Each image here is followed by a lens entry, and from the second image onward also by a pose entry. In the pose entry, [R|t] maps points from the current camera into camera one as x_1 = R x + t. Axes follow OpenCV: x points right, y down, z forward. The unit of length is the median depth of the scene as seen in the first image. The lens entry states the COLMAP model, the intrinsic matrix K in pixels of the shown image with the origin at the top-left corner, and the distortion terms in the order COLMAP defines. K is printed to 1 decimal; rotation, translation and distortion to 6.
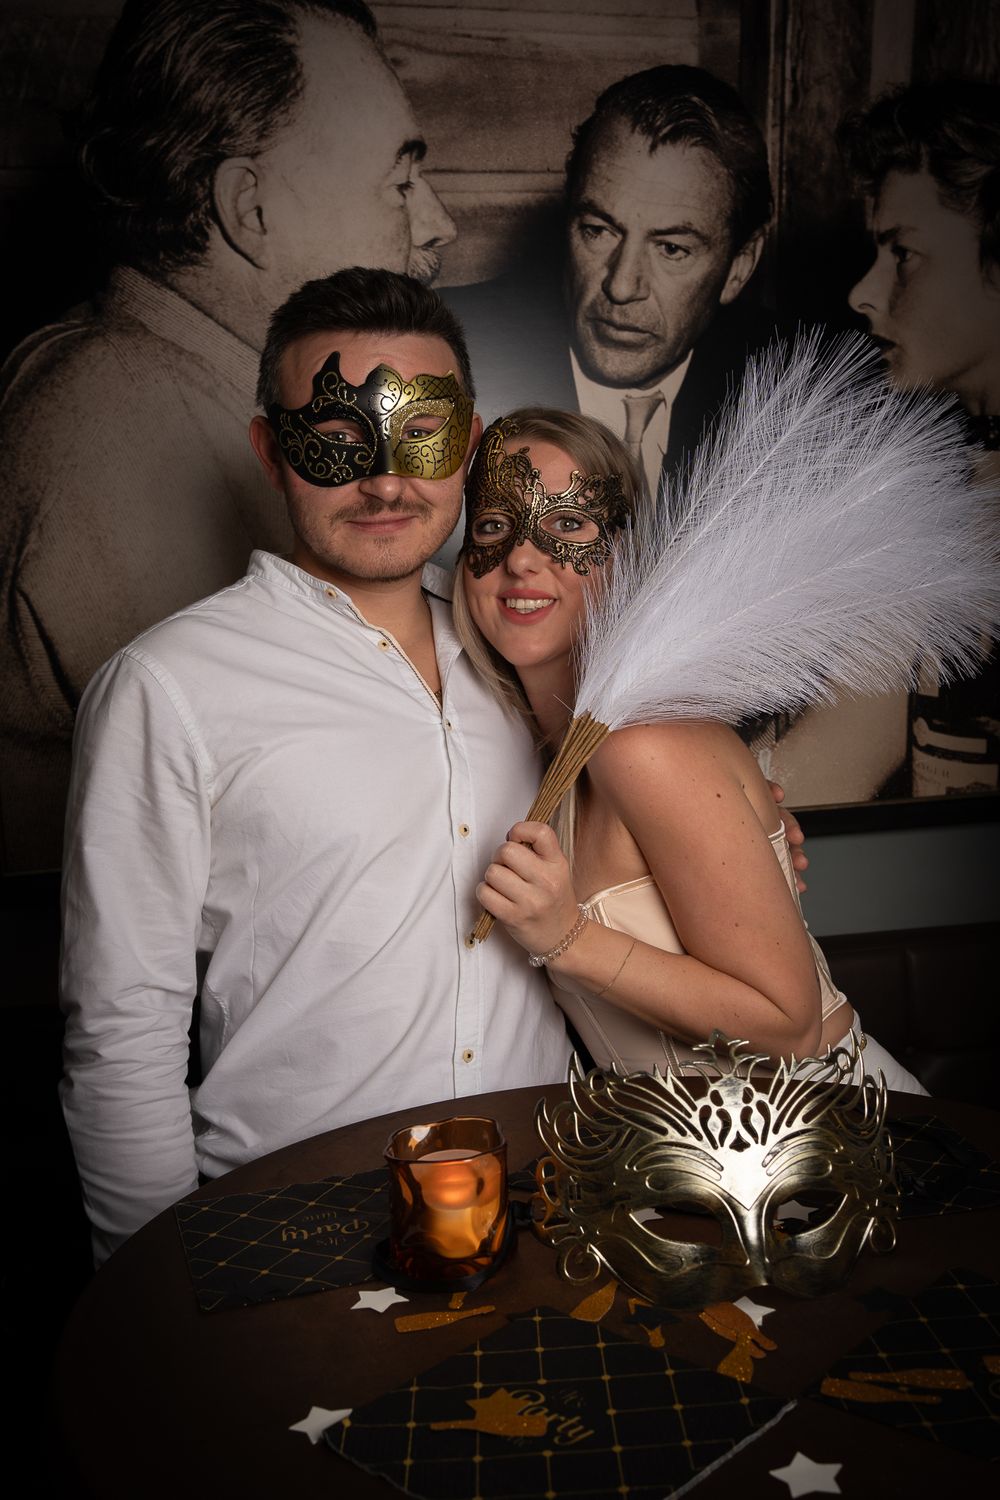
lens RADIAL K [[1522.3, 0, 509.8], [0, 1522.3, 748.4], [0, 0, 1]] dist [-0.000063, 0.019781]
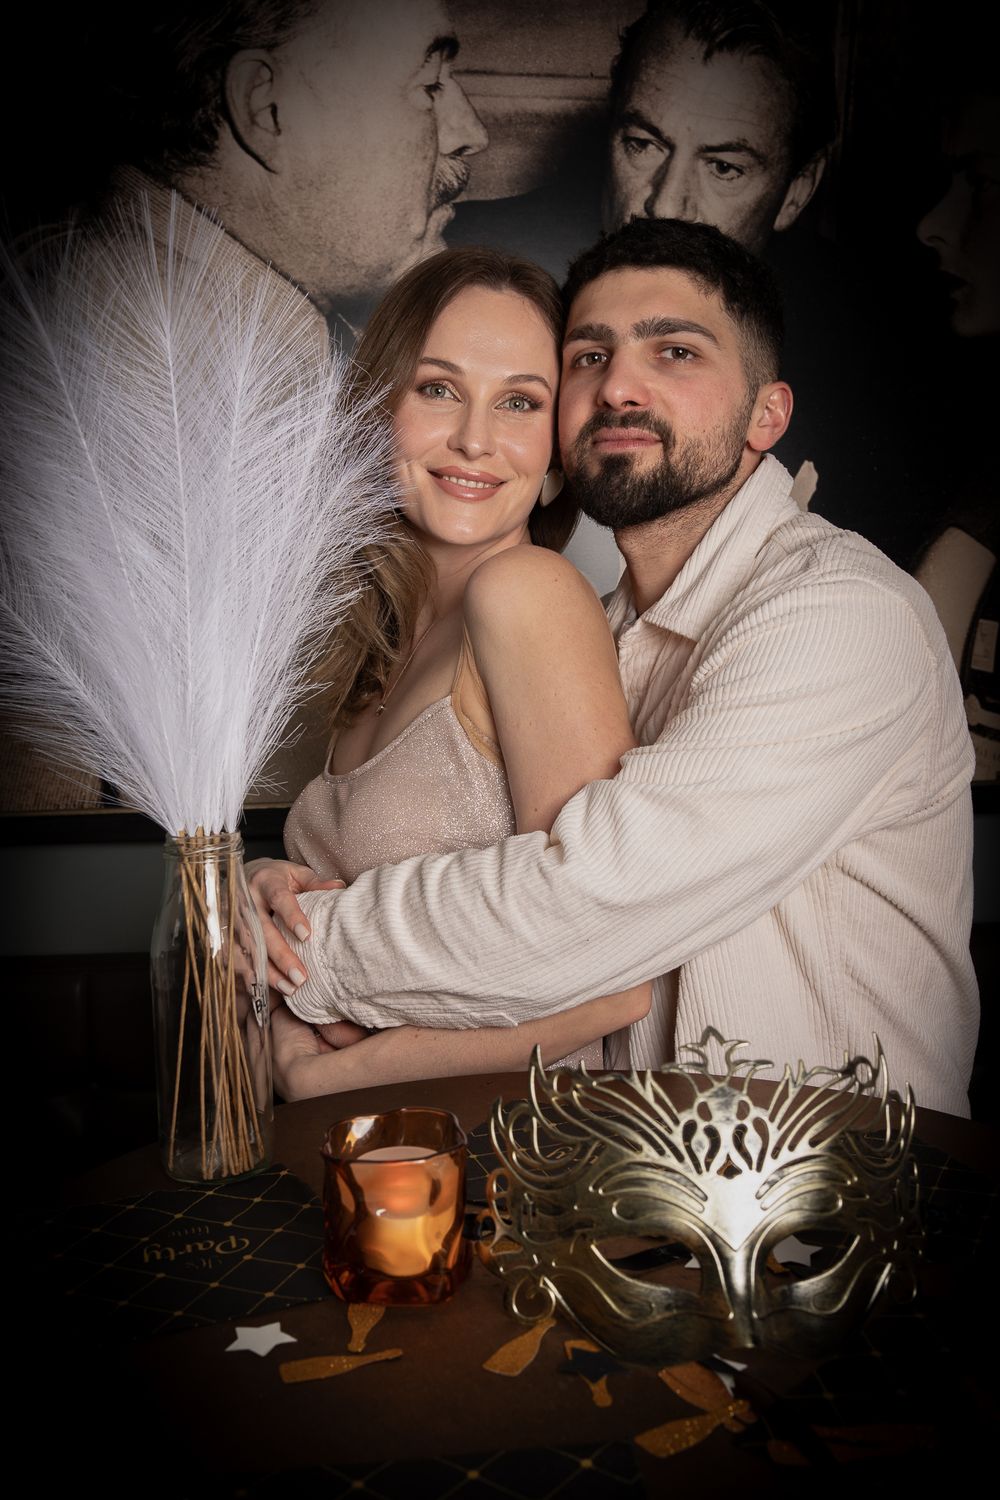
lens RADIAL K [[1490.4, 0, 500.0], [0, 1490.4, 750.0], [0, 0, 1]] dist [-0.000547, 0.015972]
pose [[0.998114, 0.046293, -0.040318, 0.025942], [-0.045794, 0.998864, 0.013198, 0.015367], [0.040884, -0.011327, 0.999100, 0.102384]]
